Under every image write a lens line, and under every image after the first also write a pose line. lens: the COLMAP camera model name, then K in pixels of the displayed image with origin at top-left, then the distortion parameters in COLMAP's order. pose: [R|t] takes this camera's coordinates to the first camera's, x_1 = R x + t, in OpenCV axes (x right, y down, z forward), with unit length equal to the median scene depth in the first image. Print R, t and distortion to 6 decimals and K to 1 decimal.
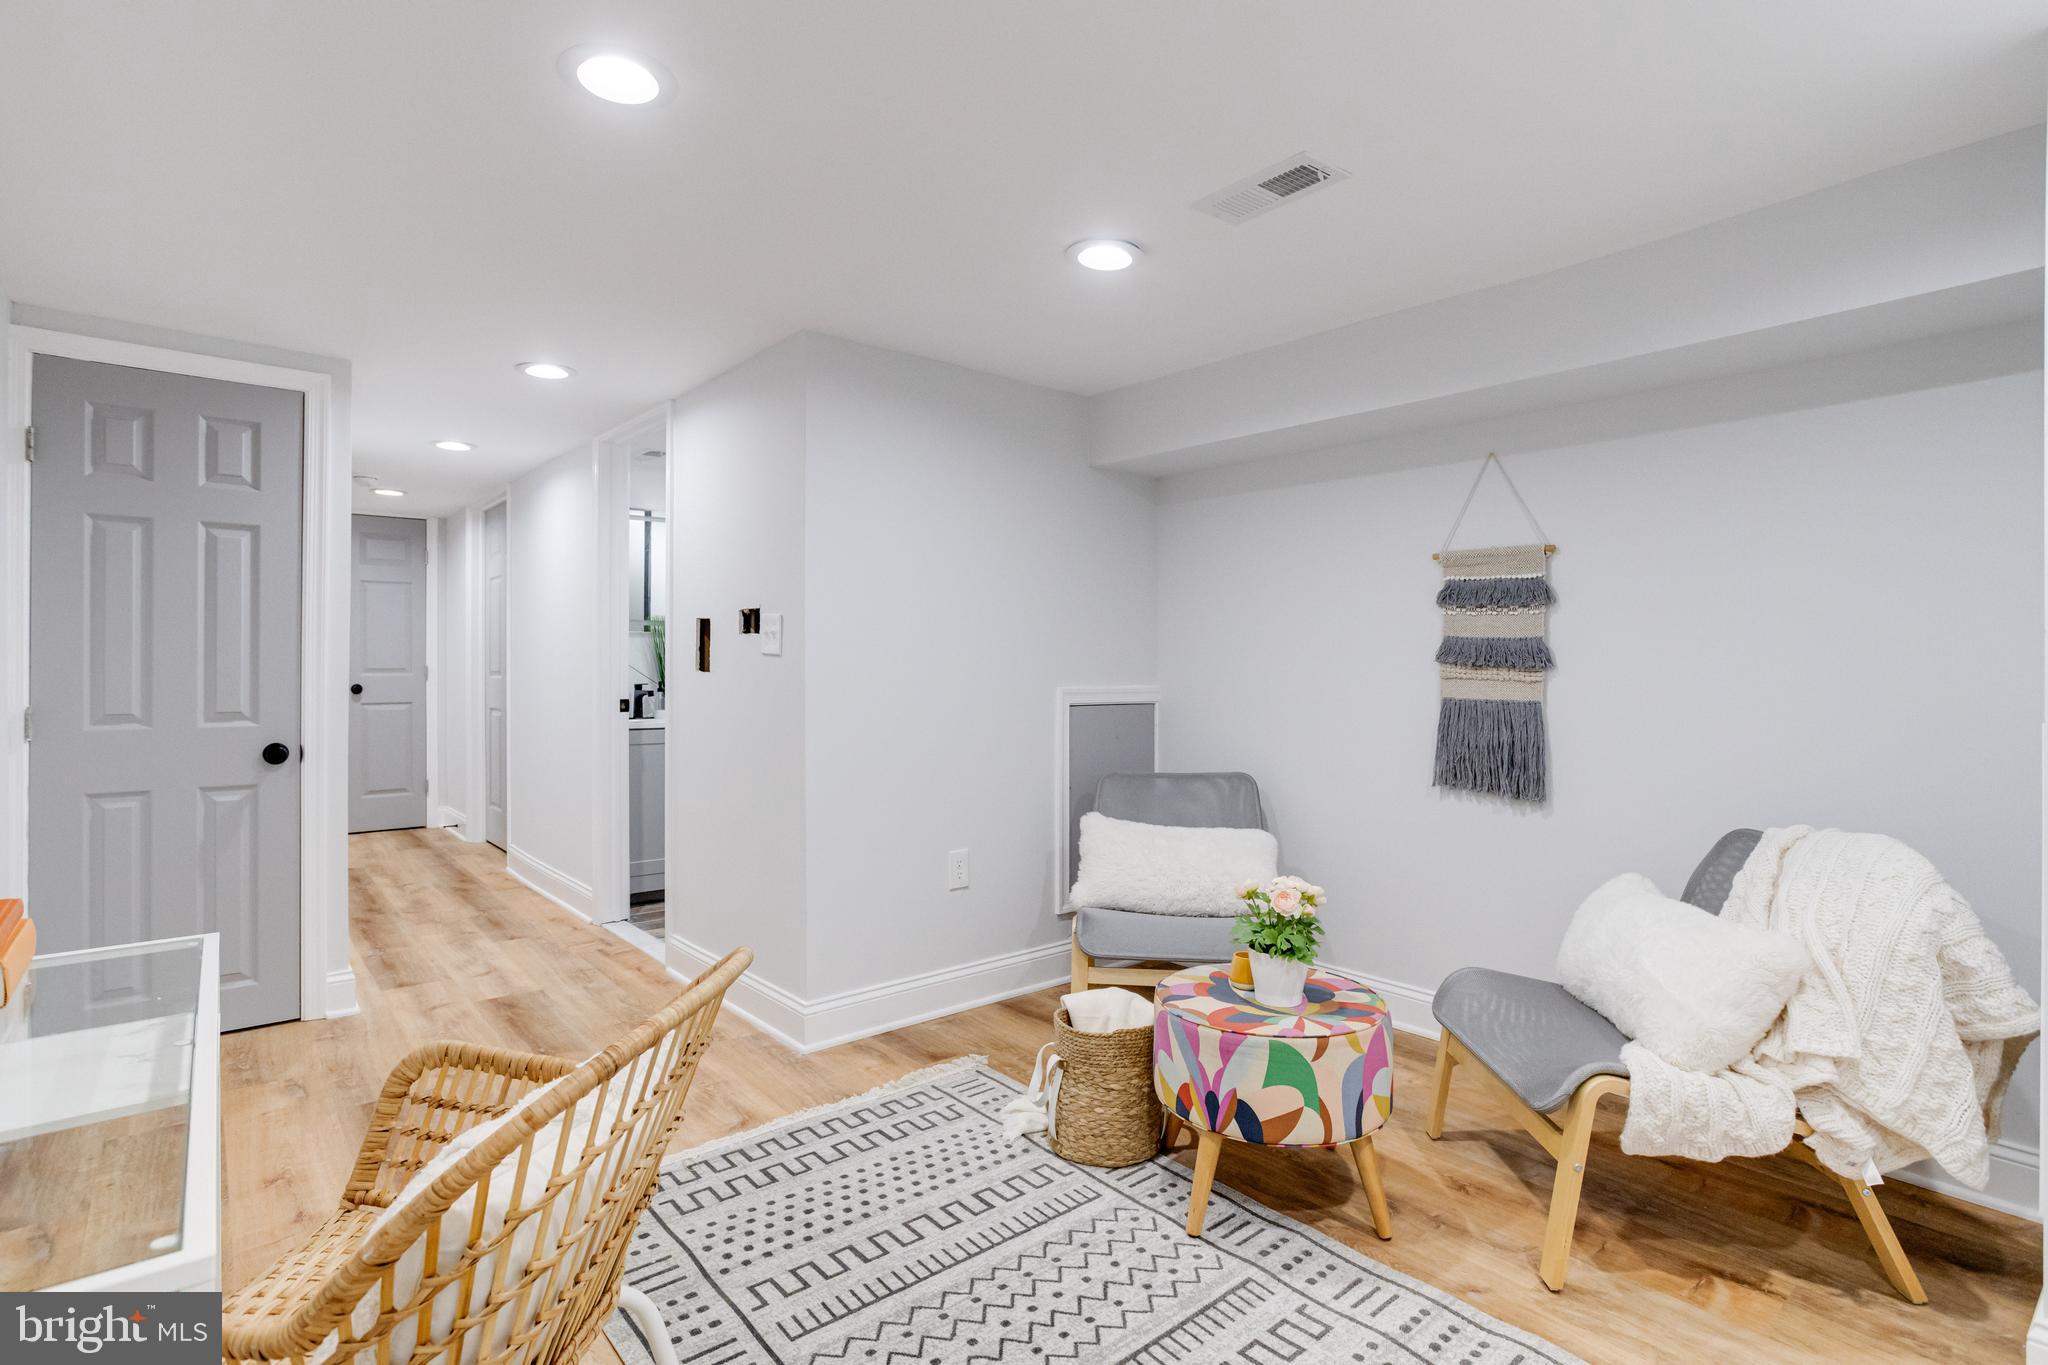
lens RADIAL K [[1005.5, 0, 1015.8], [0, 1005.5, 673.6], [0, 0, 1]] dist [-0.000884, 0.000784]
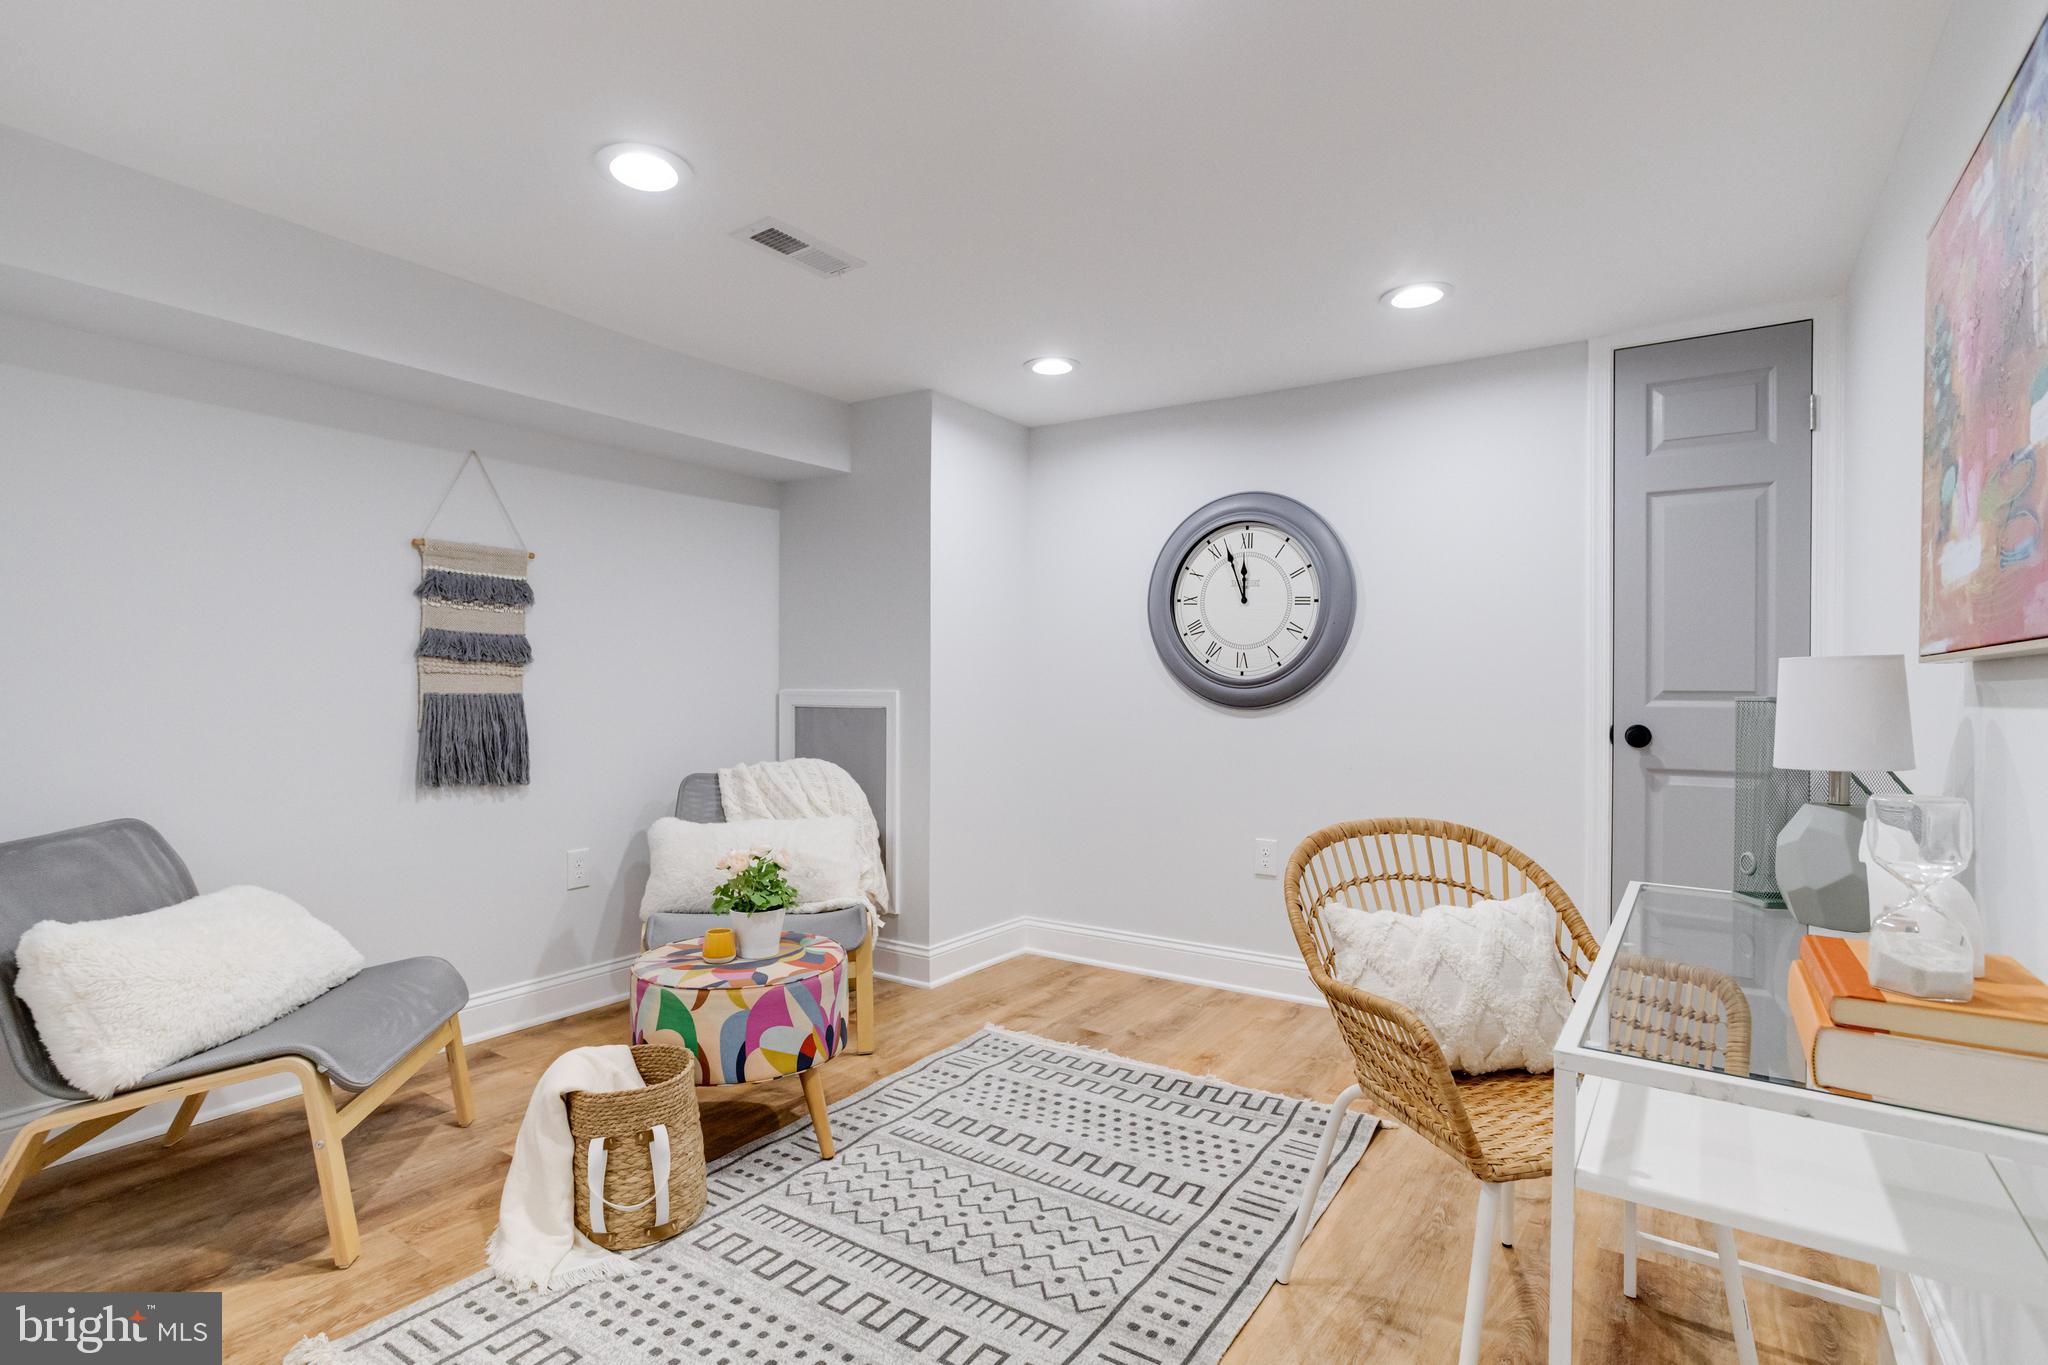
lens RADIAL K [[1005.5, 0, 1016.9], [0, 1005.5, 683.7], [0, 0, 1]] dist [-0.000884, 0.000784]
pose [[-0.267649, -0.004934, 0.963504, -0.901418], [0.003715, 0.999974, 0.006152, 0.016195], [-0.963509, 0.005226, -0.267624, 1.018538]]
